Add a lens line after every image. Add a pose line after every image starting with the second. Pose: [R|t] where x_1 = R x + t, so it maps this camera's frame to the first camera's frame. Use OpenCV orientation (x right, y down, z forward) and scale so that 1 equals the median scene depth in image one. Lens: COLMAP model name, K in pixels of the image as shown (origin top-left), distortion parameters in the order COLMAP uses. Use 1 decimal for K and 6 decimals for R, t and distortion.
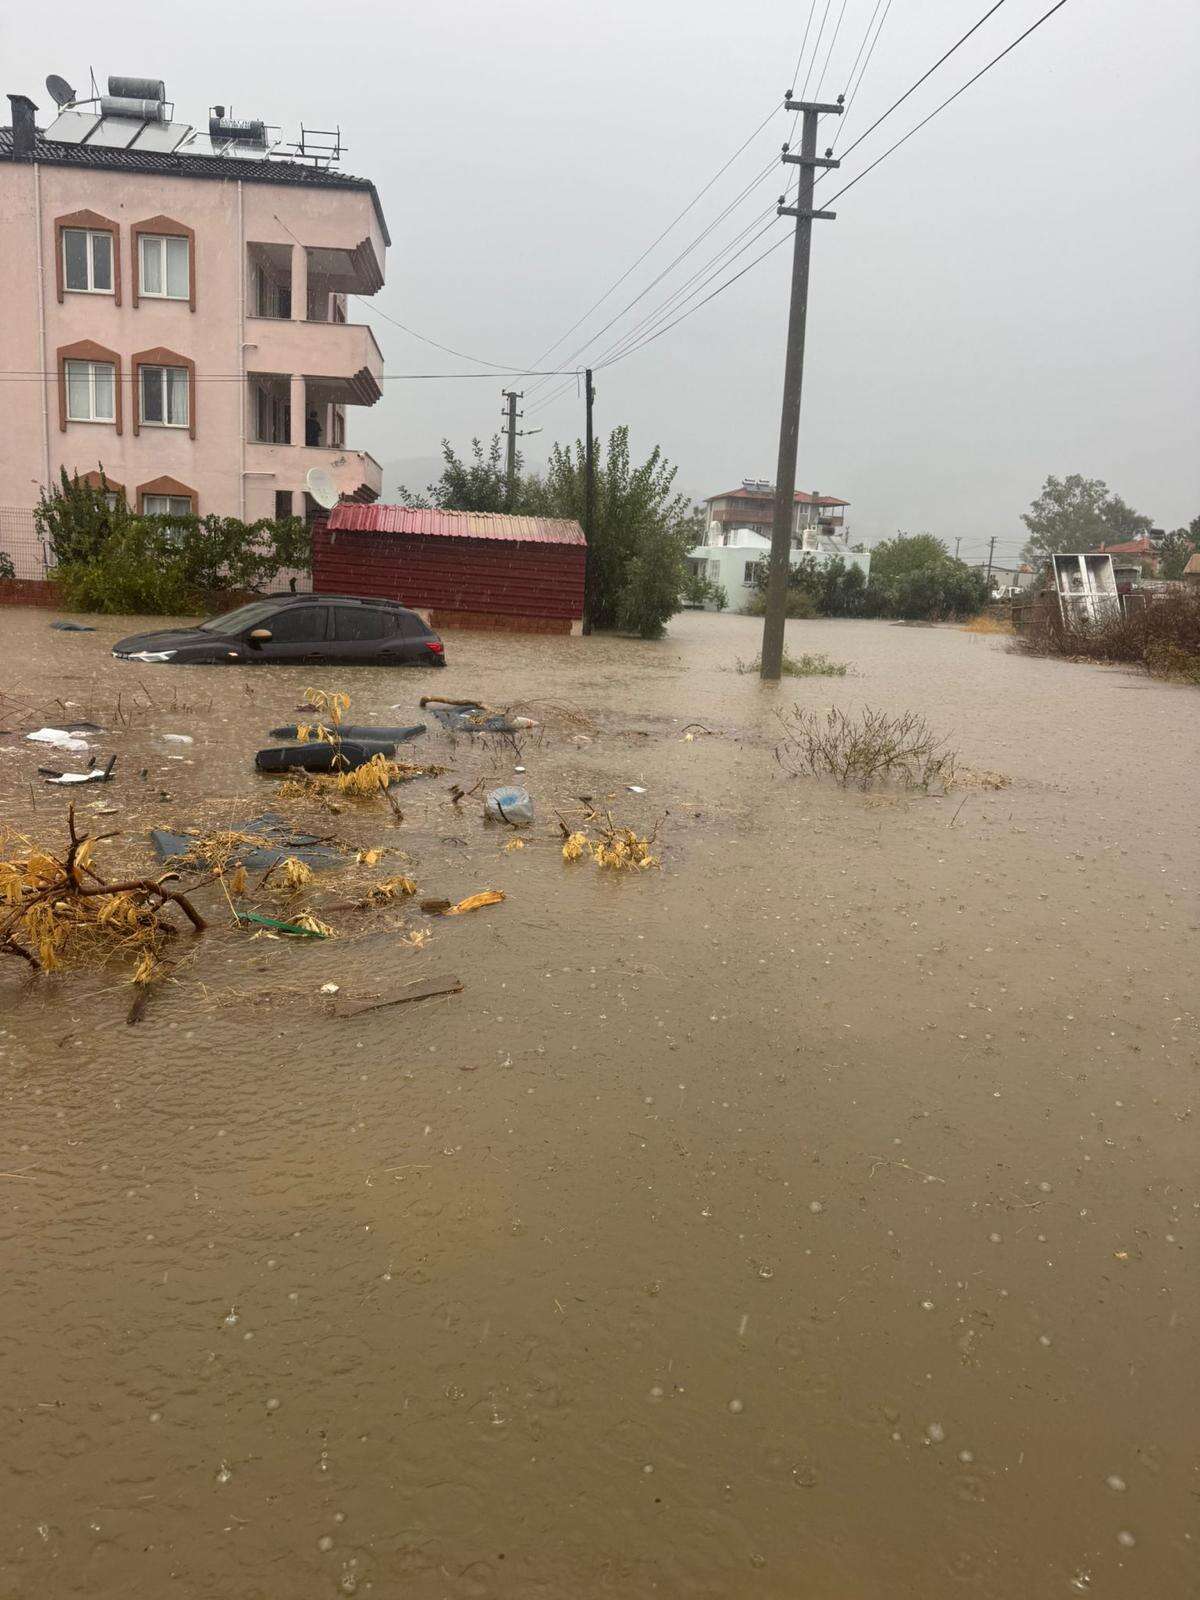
lens RADIAL K [[1149.9, 0, 584.4], [0, 1149.9, 795.0], [0, 0, 1]] dist [0.040421, -0.053425]
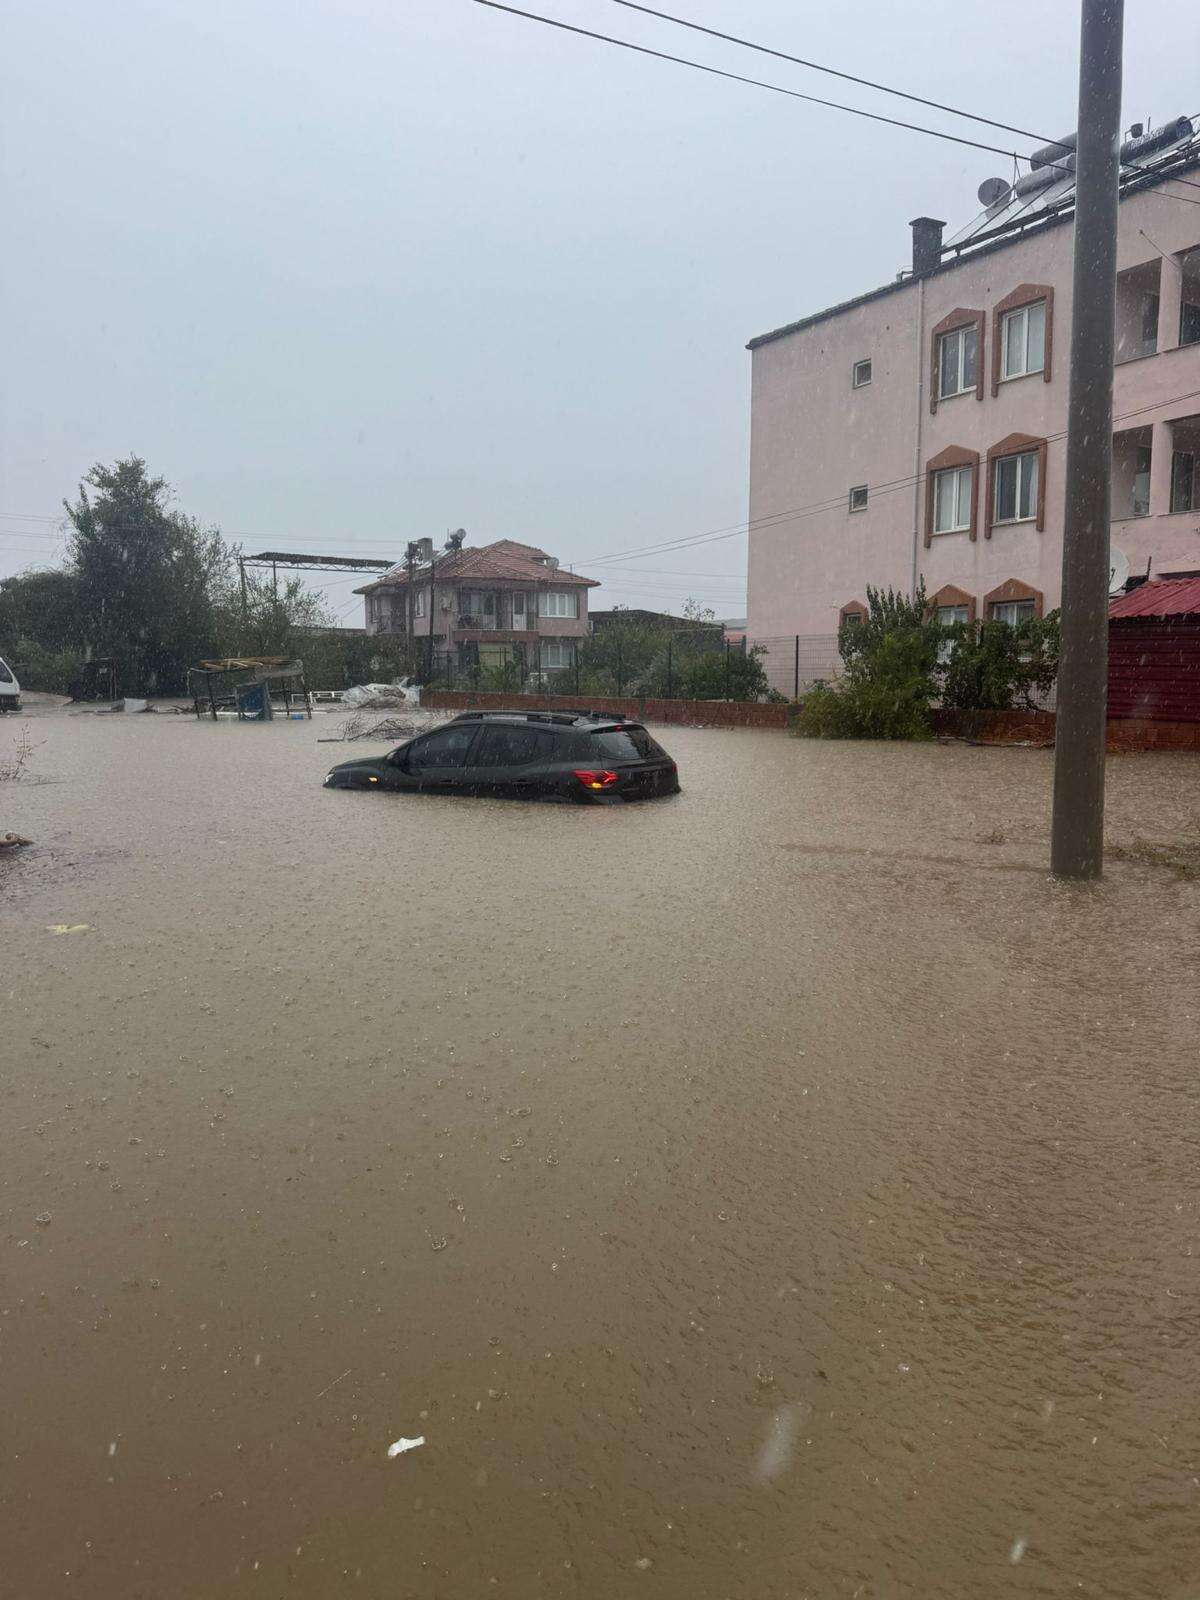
lens RADIAL K [[1142.2, 0, 600.0], [0, 1142.2, 800.0], [0, 0, 1]] dist [0.112794, -0.197901]
pose [[0.431584, 0.039491, -0.901208, 0.291154], [-0.132231, 0.991019, -0.019898, -0.055238], [0.892329, 0.127756, 0.432930, 0.377195]]
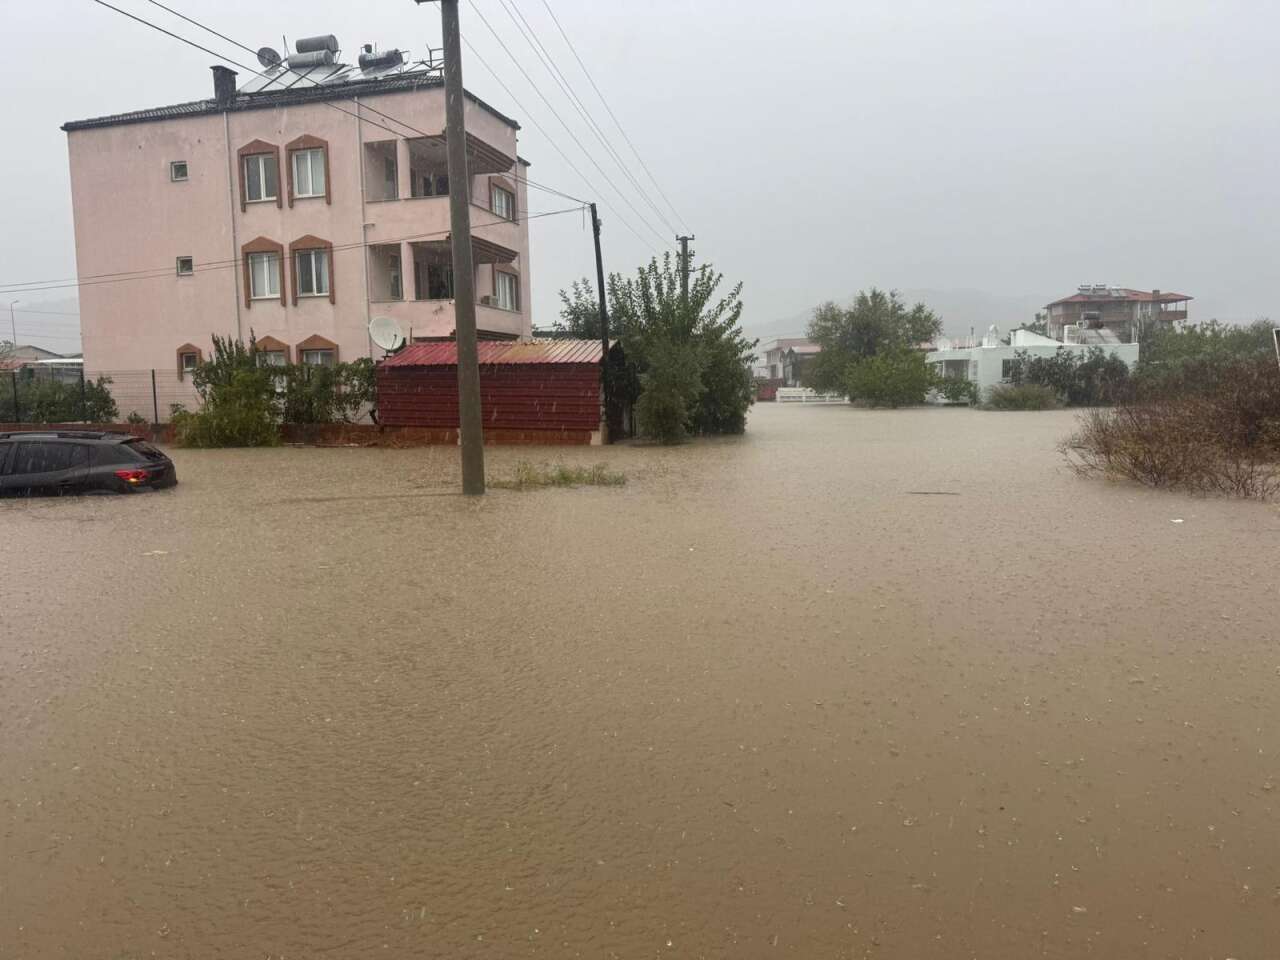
lens RADIAL K [[920.0, 0, 640.0], [0, 920.0, 480.0], [0, 0, 1]] dist [0.040421, -0.053425]
pose [[0.931155, -0.033289, -0.363100, 0.326424], [-0.000919, 0.995606, -0.093635, -0.025489], [0.364622, 0.087522, 0.927033, 0.215564]]
